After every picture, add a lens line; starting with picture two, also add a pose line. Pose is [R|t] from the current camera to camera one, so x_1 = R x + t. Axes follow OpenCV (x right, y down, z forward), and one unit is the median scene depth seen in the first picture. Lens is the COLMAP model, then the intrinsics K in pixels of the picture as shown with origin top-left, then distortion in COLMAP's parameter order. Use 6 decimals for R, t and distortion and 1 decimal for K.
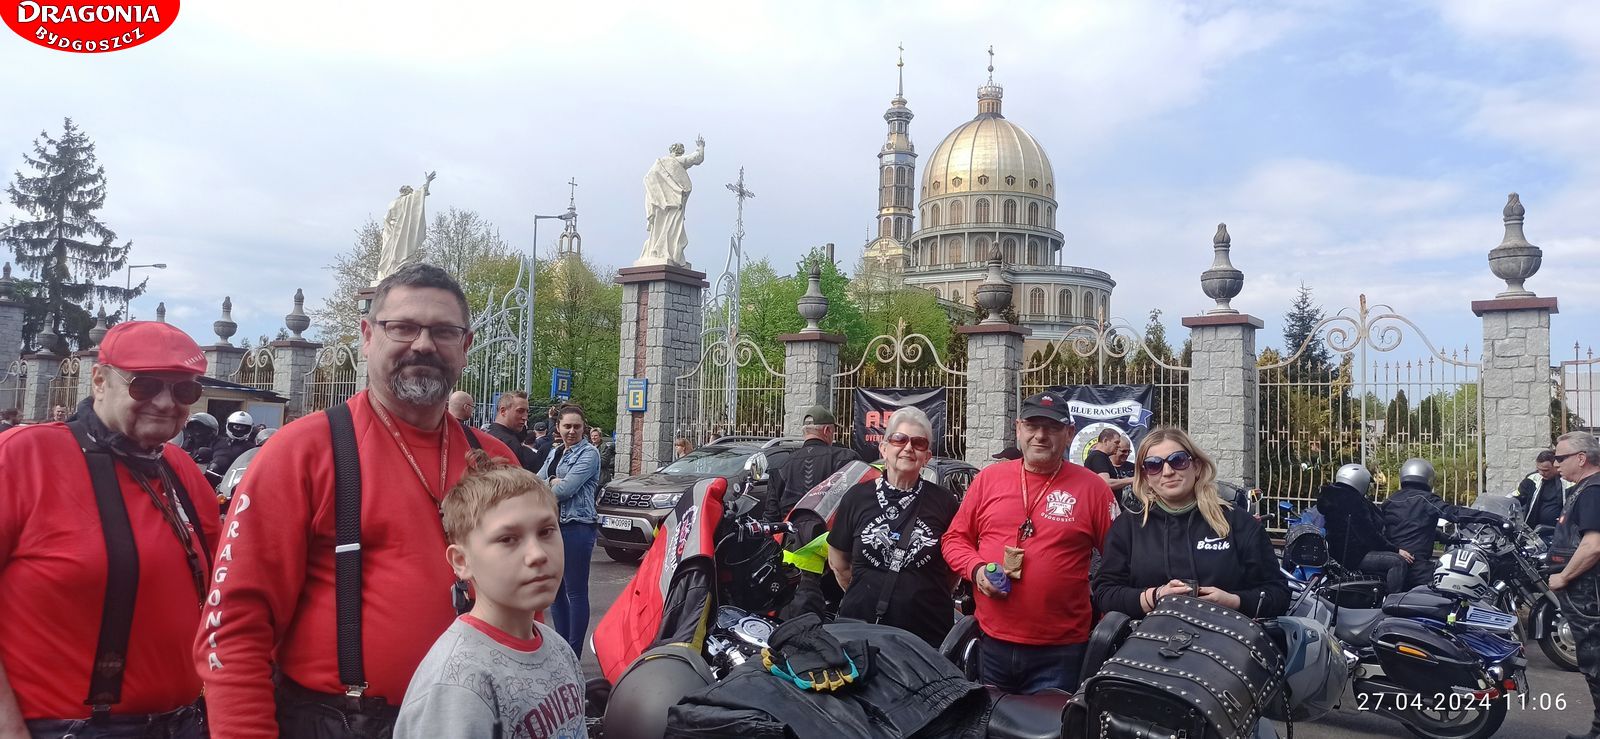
lens RADIAL K [[1213.3, 0, 802.3], [0, 1213.3, 379.5], [0, 0, 1]] dist [0.091633, -0.086963]
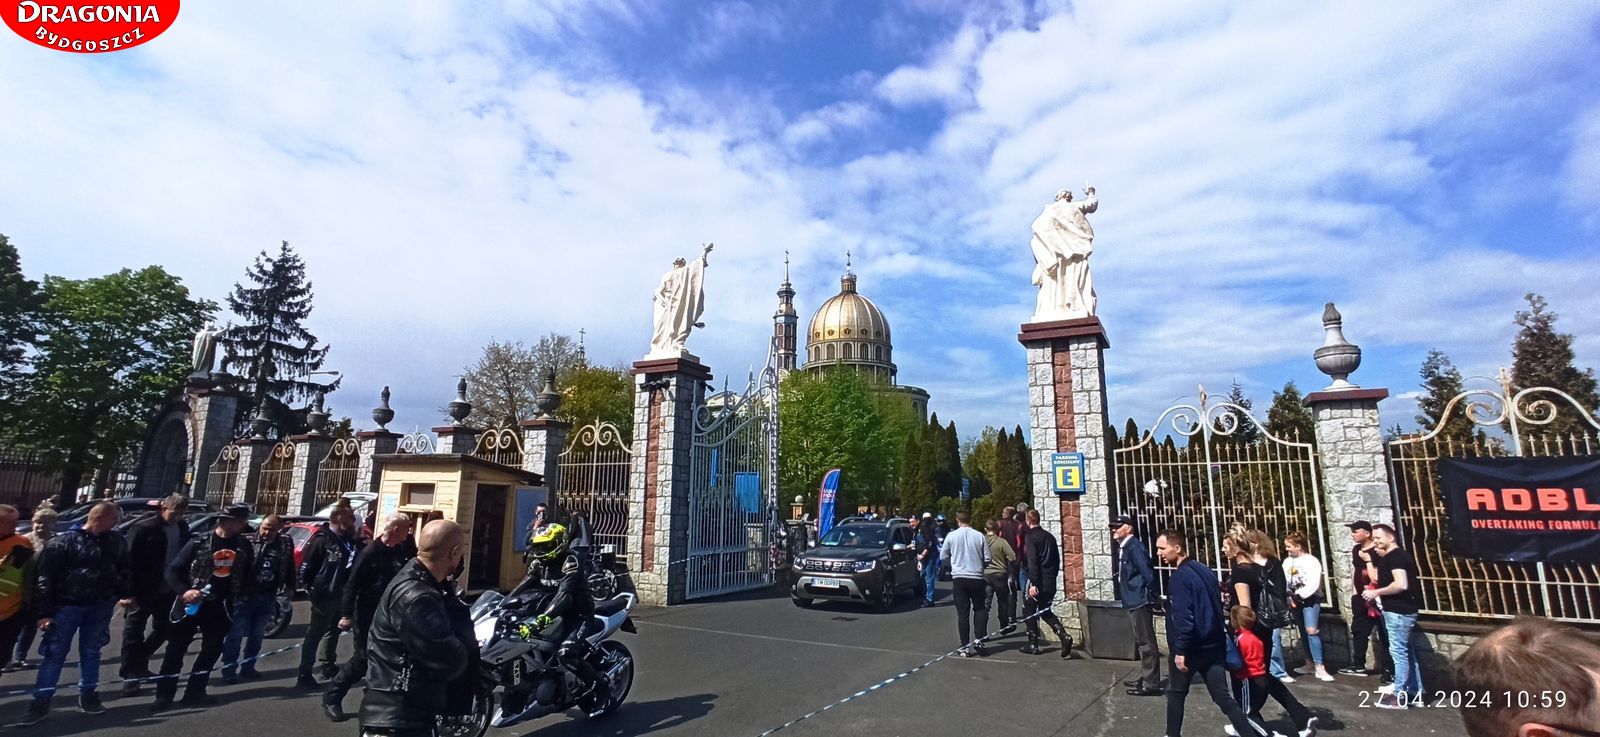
lens RADIAL K [[747.2, 0, 800.0], [0, 747.2, 368.5], [0, 0, 1]] dist [-0.064705, 0.038541]
pose [[0.991652, 0.002783, 0.128916, -0.306589], [0.012749, 0.992753, -0.119497, 0.000124], [-0.128314, 0.120143, 0.984429, 0.419869]]
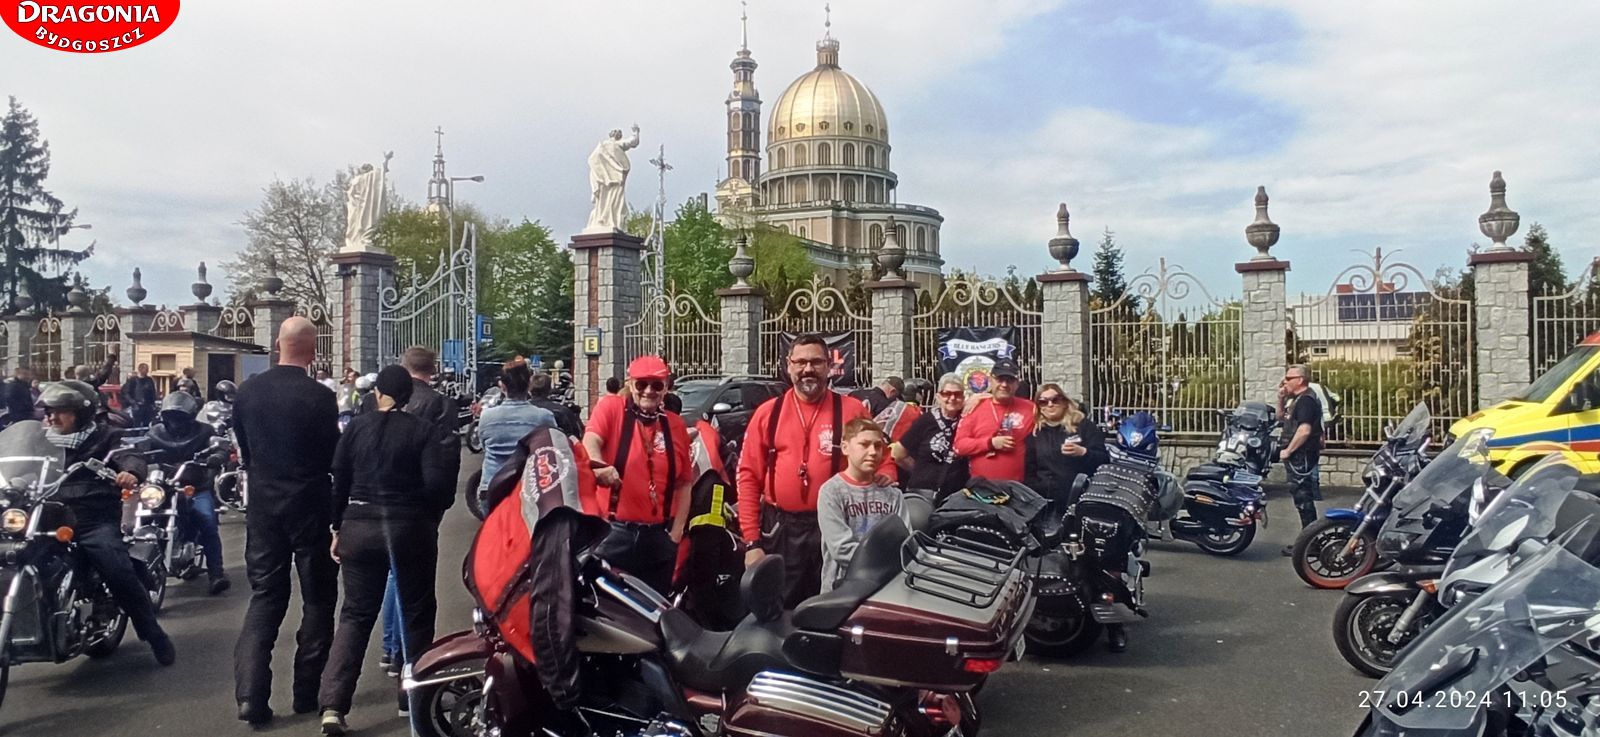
lens RADIAL K [[1133.5, 0, 800.0], [0, 1133.5, 368.5], [0, 0, 1]] dist [-0.073612, 0.068117]
pose [[0.991569, -0.030847, 0.125857, -0.059058], [0.024135, 0.998222, 0.054507, -0.013447], [-0.127315, -0.051010, 0.990550, -0.107310]]
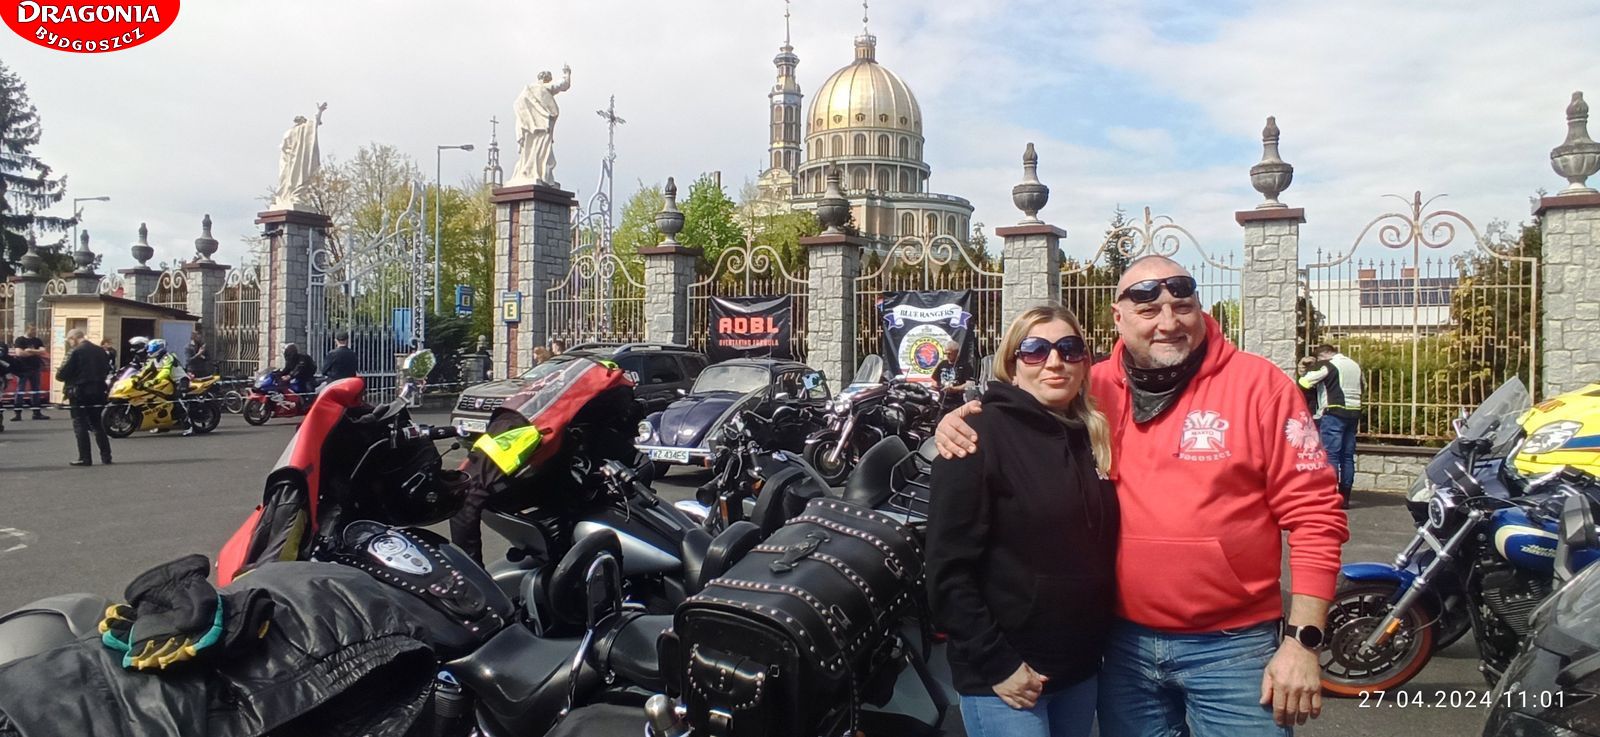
lens RADIAL K [[1062.9, 0, 803.2], [0, 1062.9, 375.6], [0, 0, 1]] dist [-0.066408, 0.050301]
pose [[0.995968, -0.019460, 0.087571, 0.030735], [0.012769, 0.997001, 0.076331, 0.004131], [-0.088793, -0.074905, 0.993230, 0.034740]]
